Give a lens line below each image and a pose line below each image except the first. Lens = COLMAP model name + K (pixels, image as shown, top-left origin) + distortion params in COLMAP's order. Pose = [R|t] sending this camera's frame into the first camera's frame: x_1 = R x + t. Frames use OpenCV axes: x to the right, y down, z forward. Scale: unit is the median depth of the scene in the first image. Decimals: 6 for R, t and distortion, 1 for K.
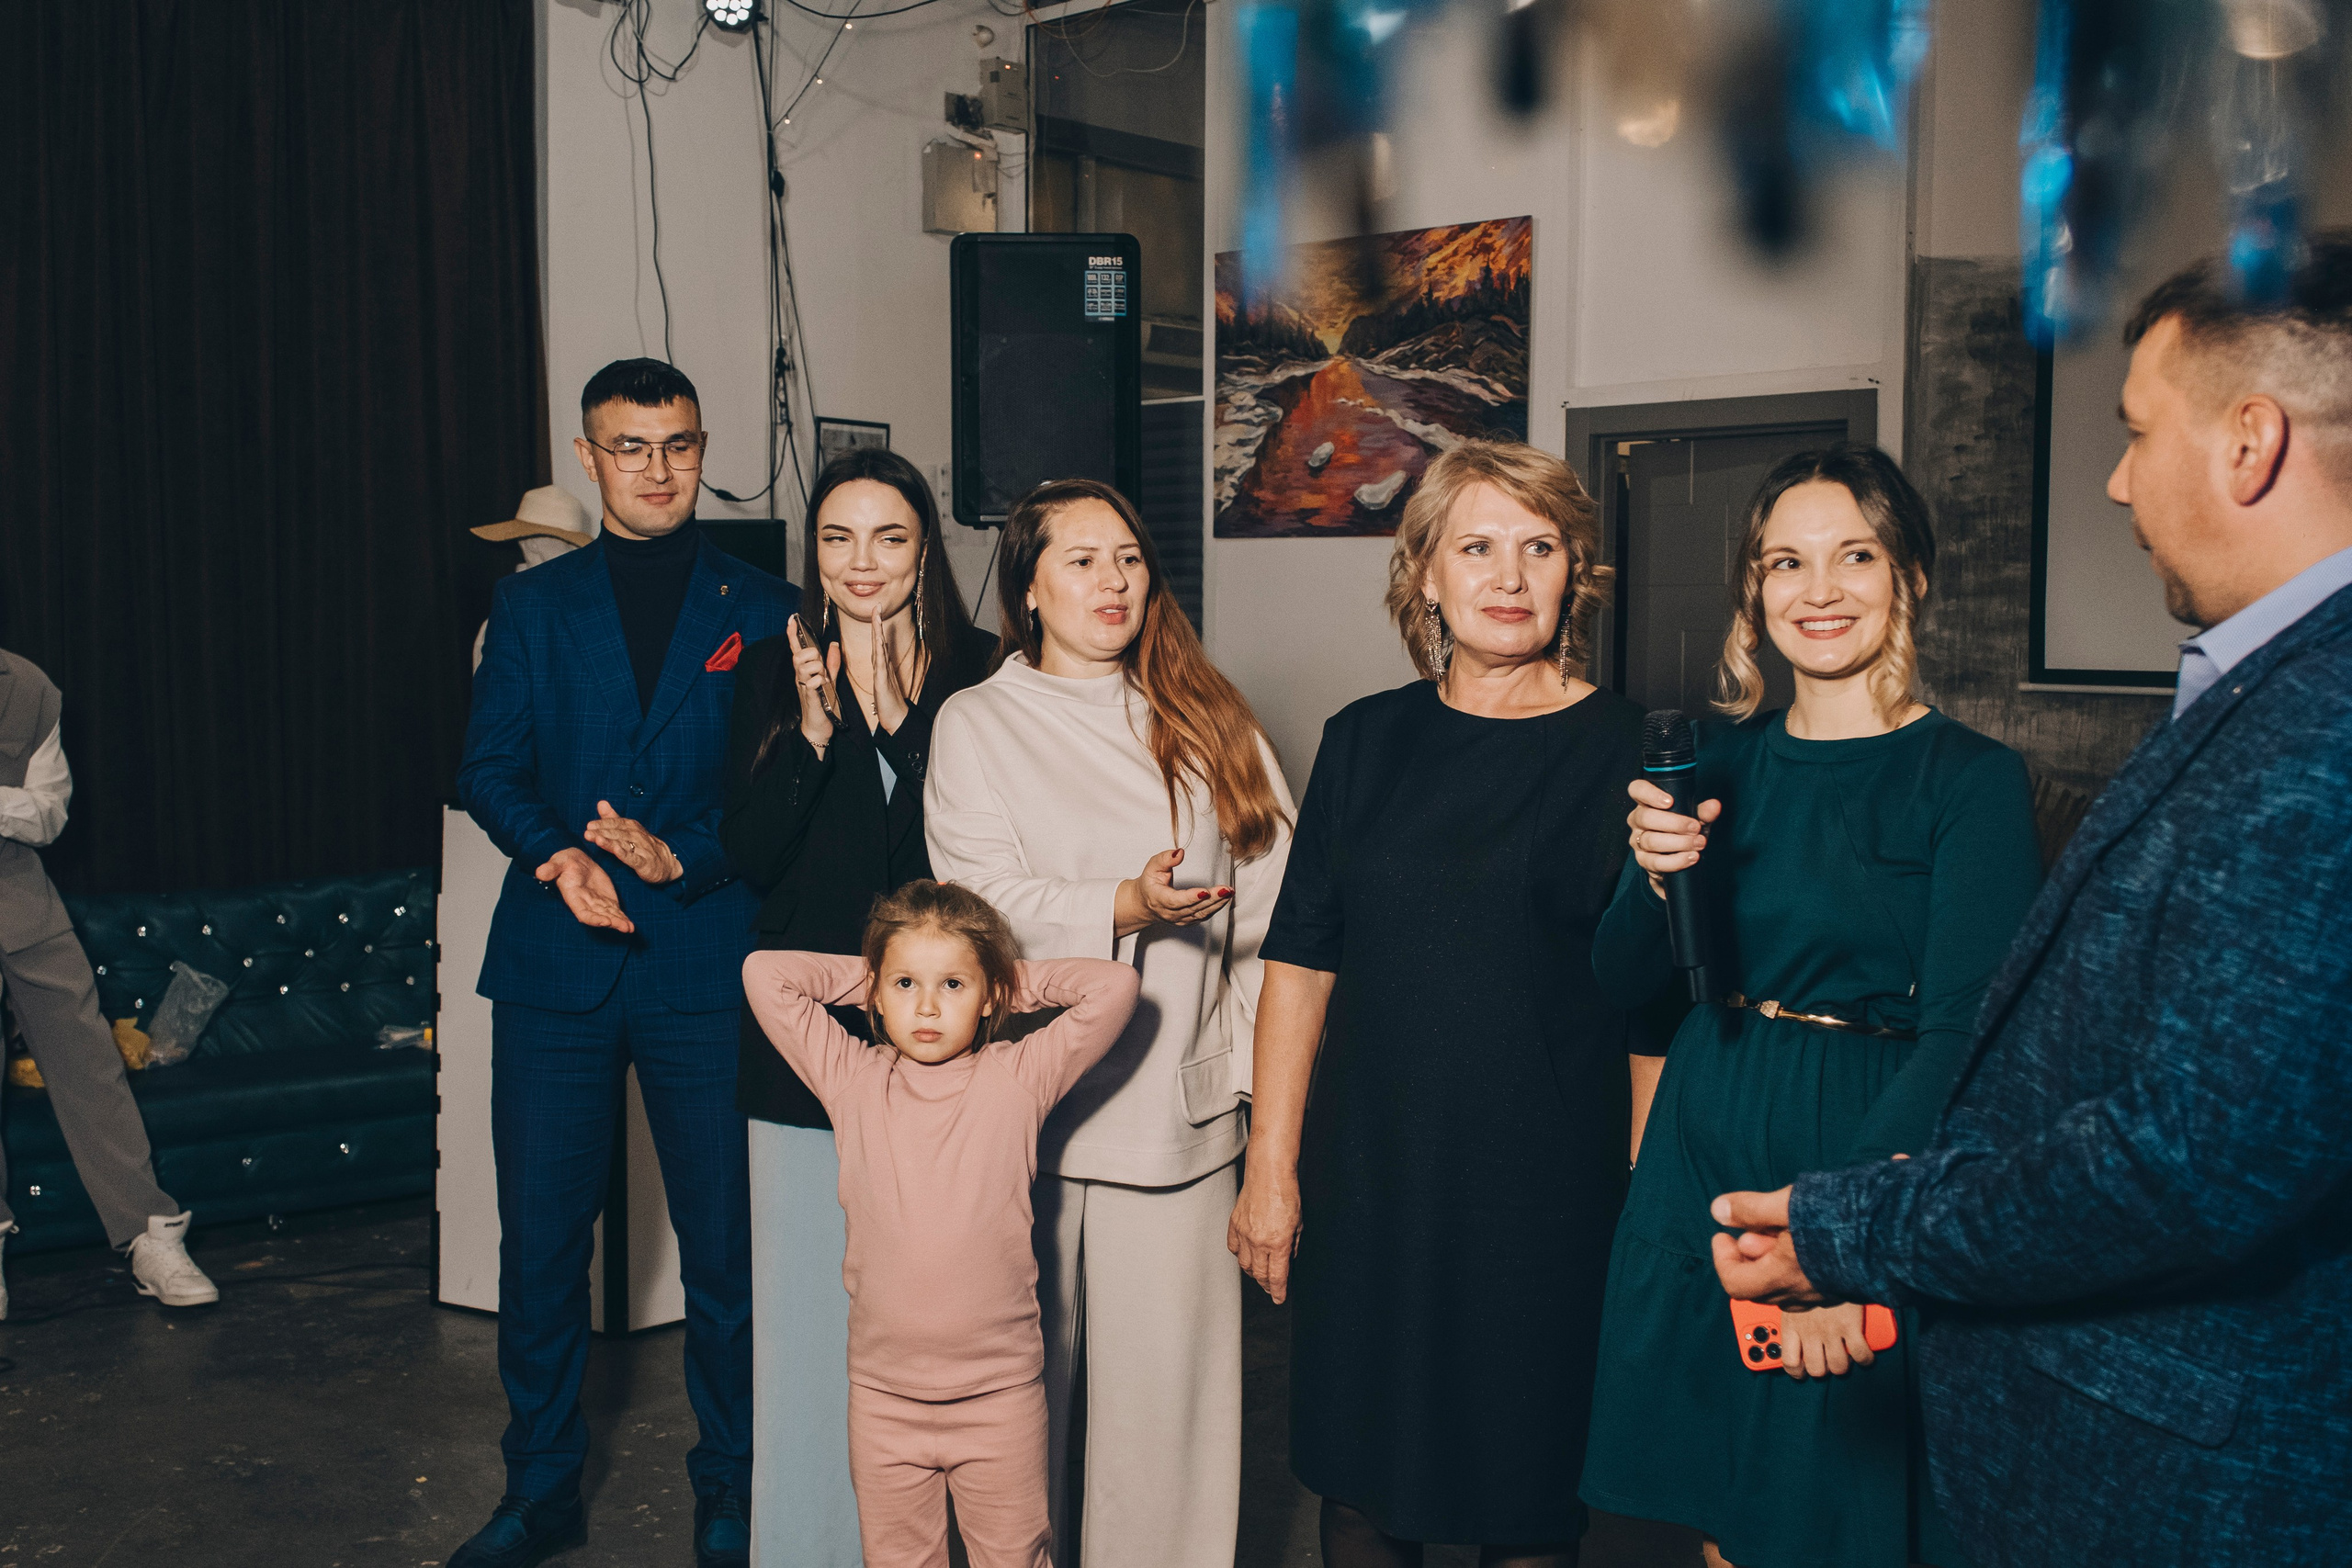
lens RADIAL K [[2497.7, 0, 1089.4], [0, 2497.7, 782.5], [0, 0, 1]] dist [-0.016440, 0.000000]
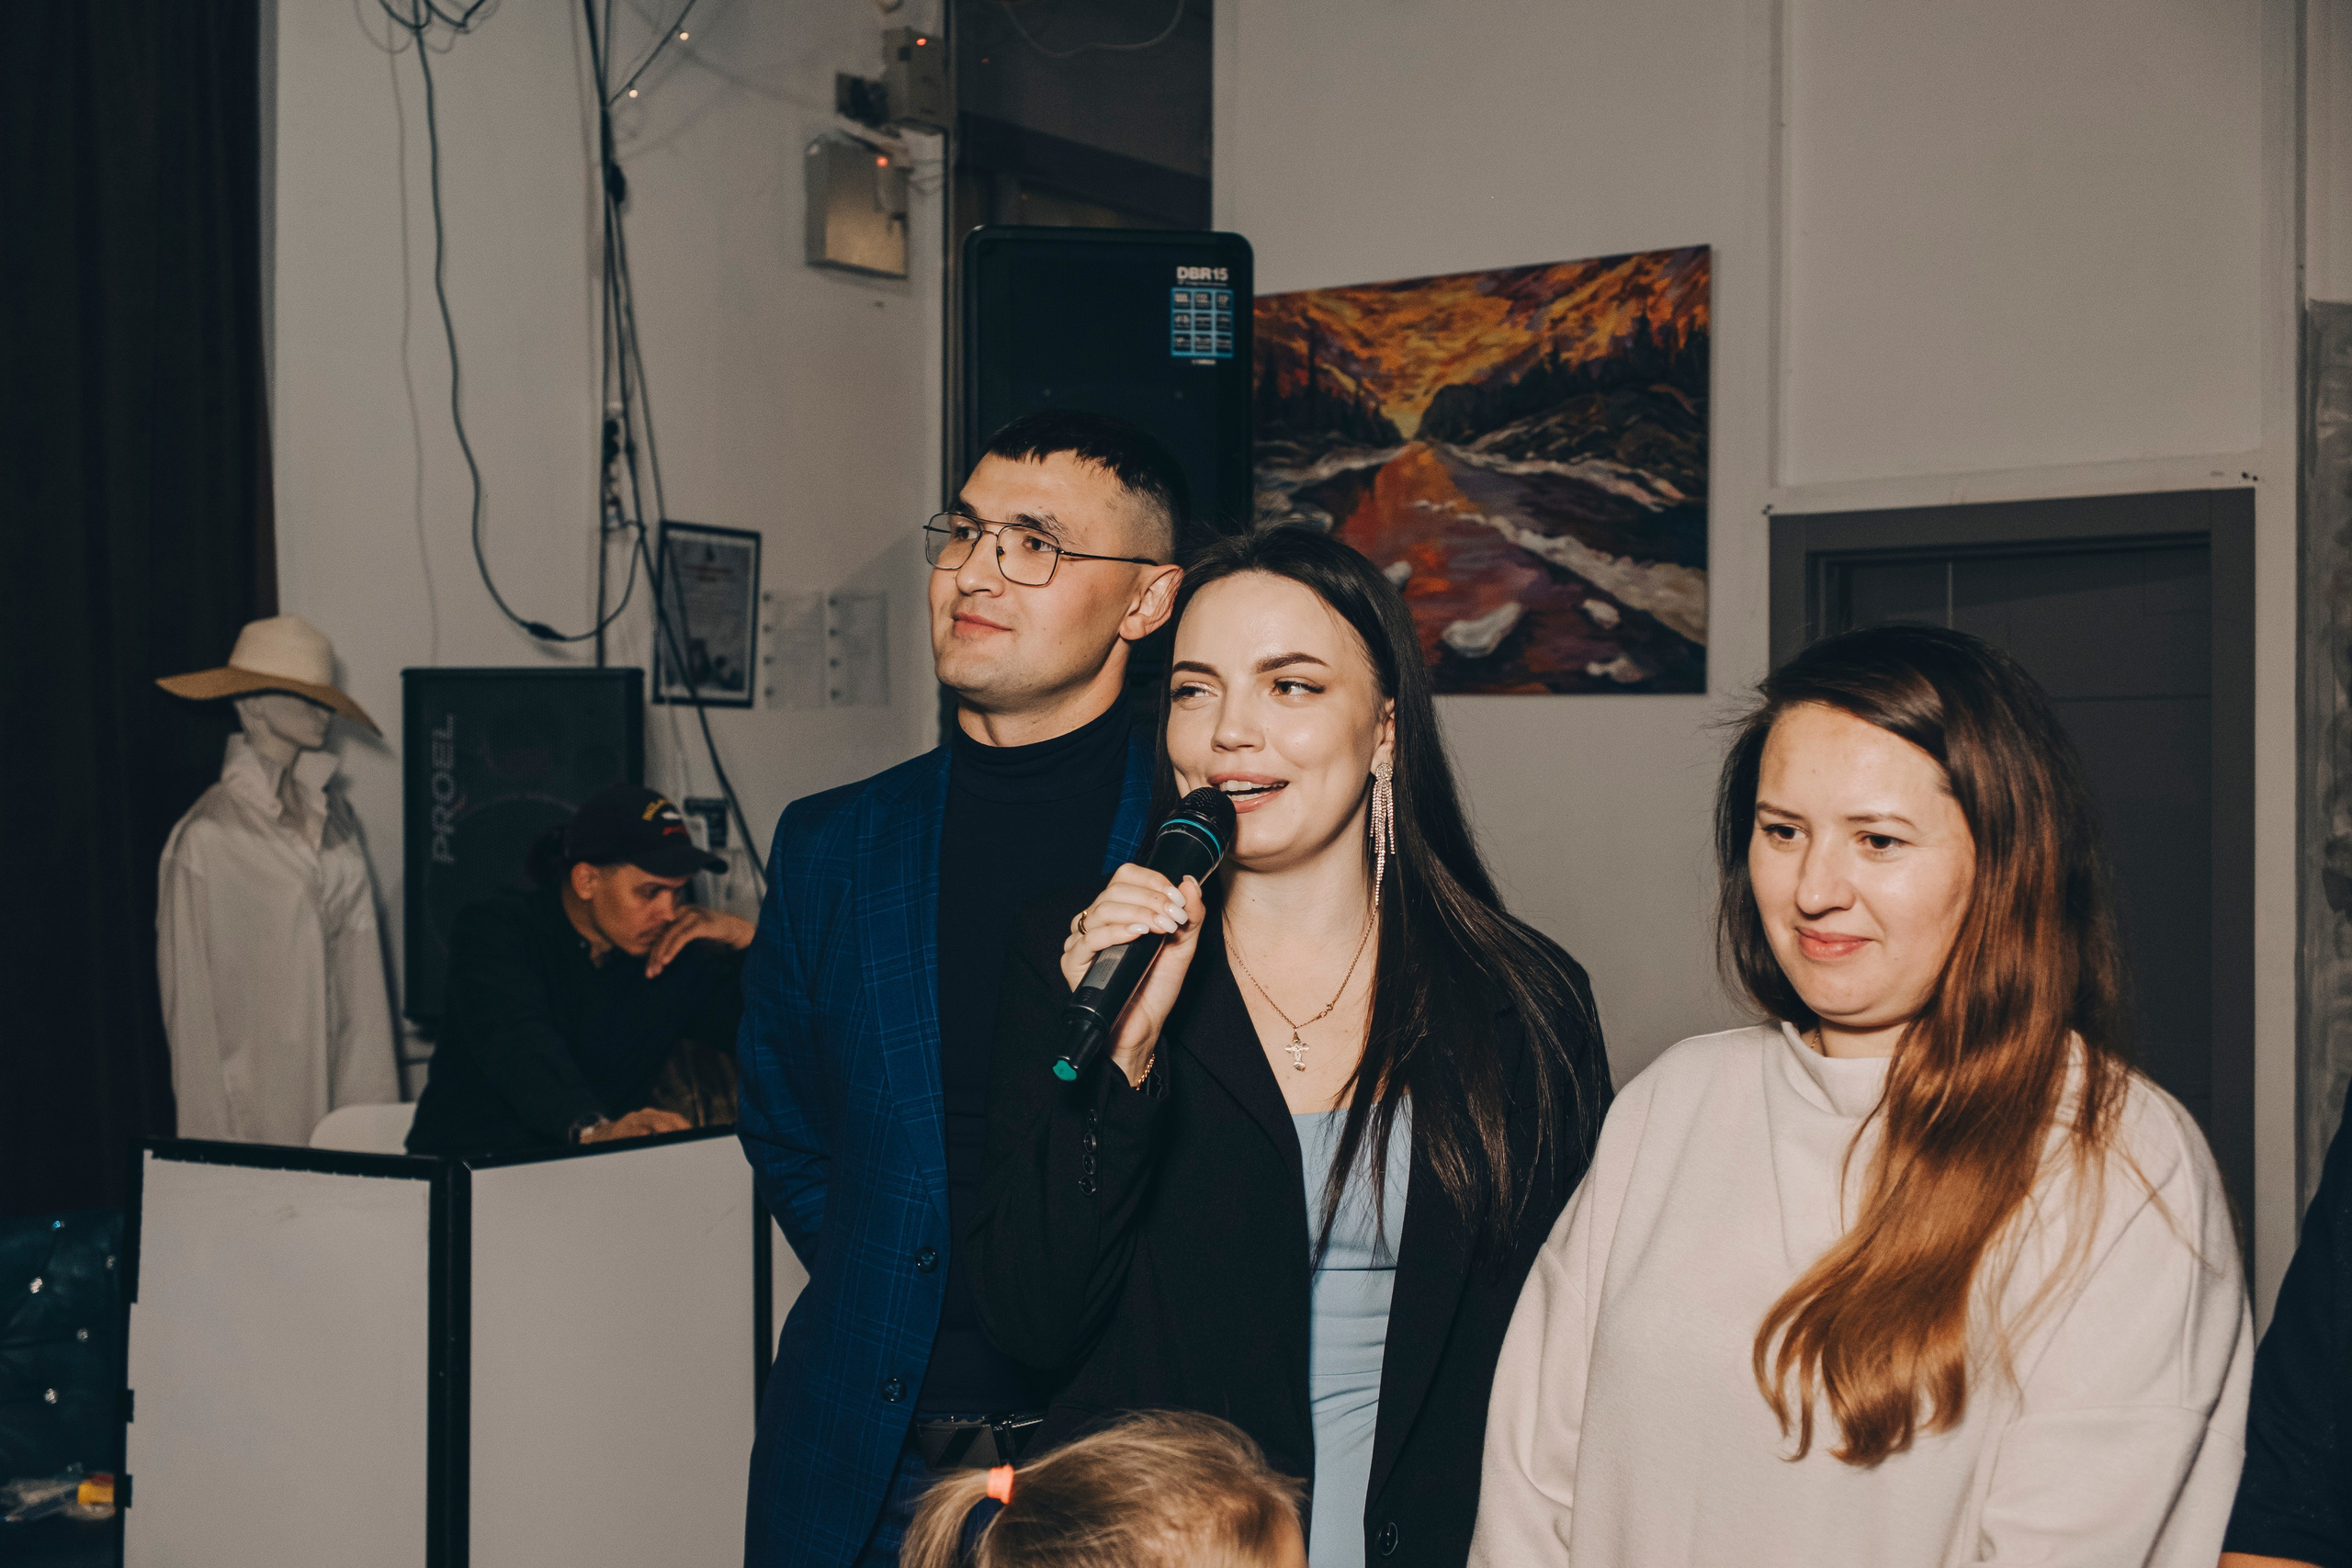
lens RADIAL K [[2900.5, 0, 1180.6], [0, 2900.5, 772.7], [0, 0, 1]] dist [-0.005299, 0.000000]
pose [[0.992609, -0.000748, 0.121352, -0.070789], [0.008933, 0.997719, -0.066914, -0.023546], [-0.121025, 0.067503, 0.990352, 0.208908]]
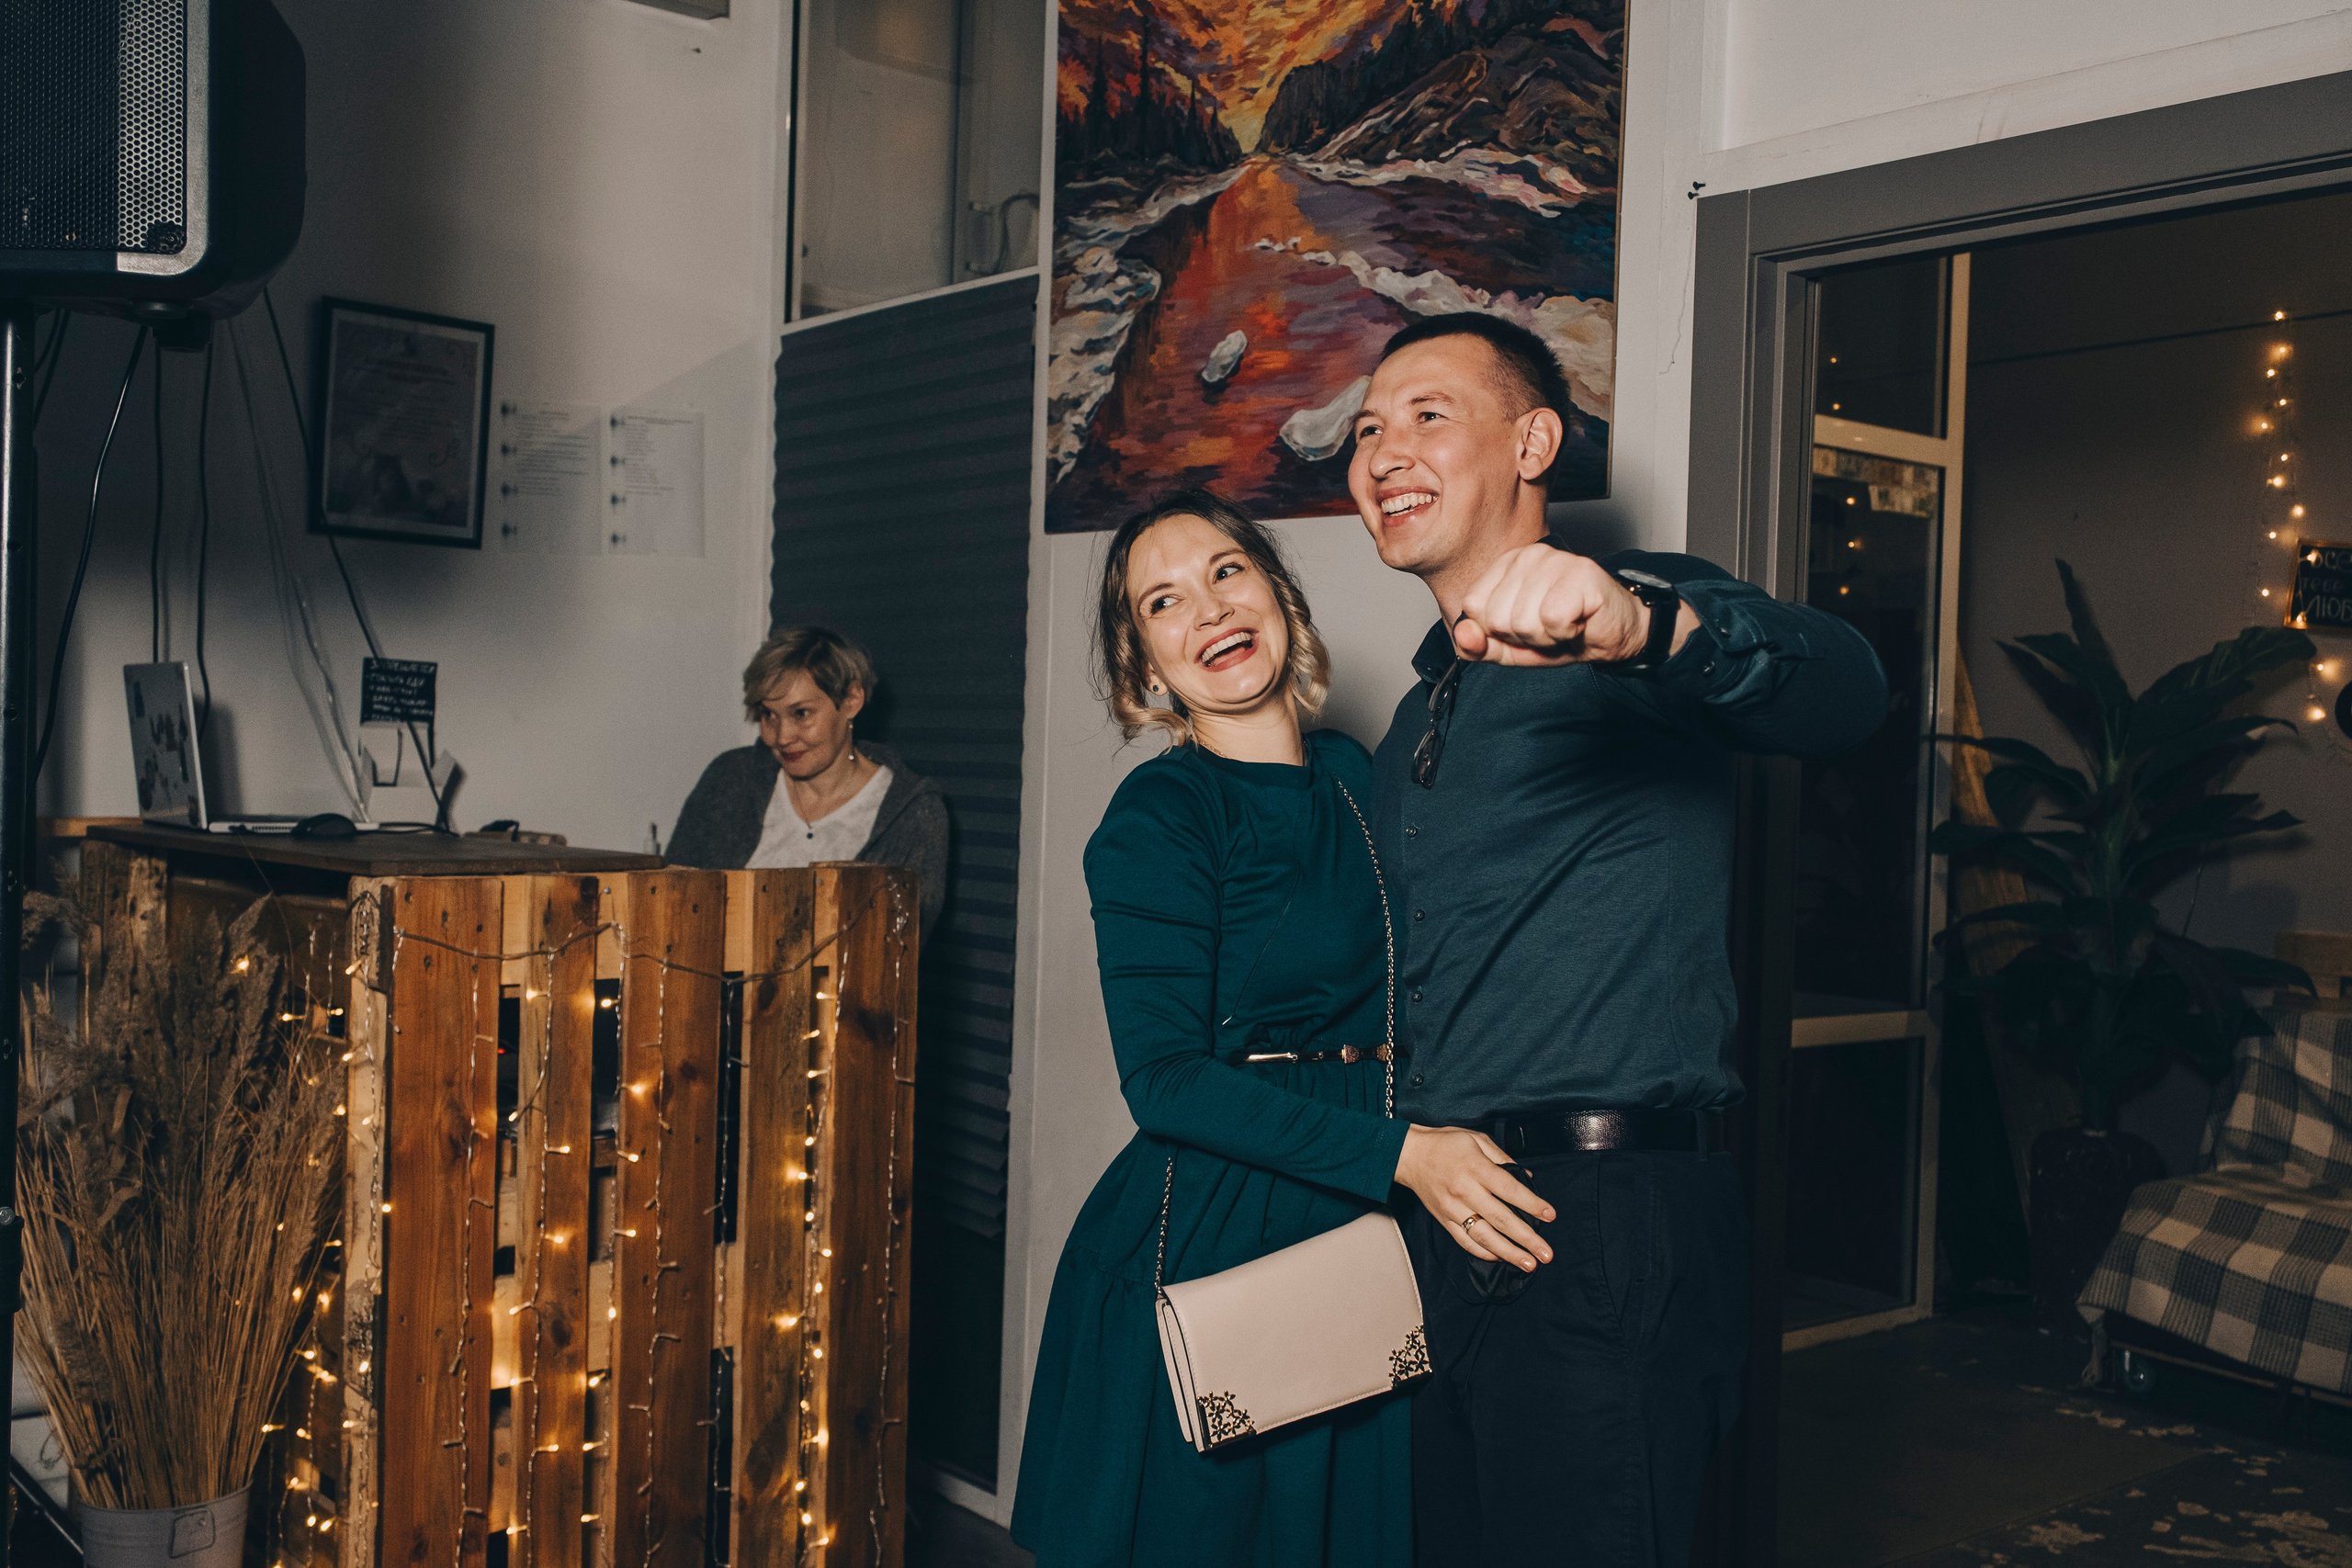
lens RADIAL K [[2373.6, 0, 1185.1], [0, 2373.6, 773.1], [0, 0, 1]] dist [0.020504, 0.000000]
pose [[0.996498, 0.025602, -0.079604, 0.133182], [-0.030063, 0.998015, -0.055347, -0.023543], [0.078029, 0.057546, 0.995289, 0.568042]]
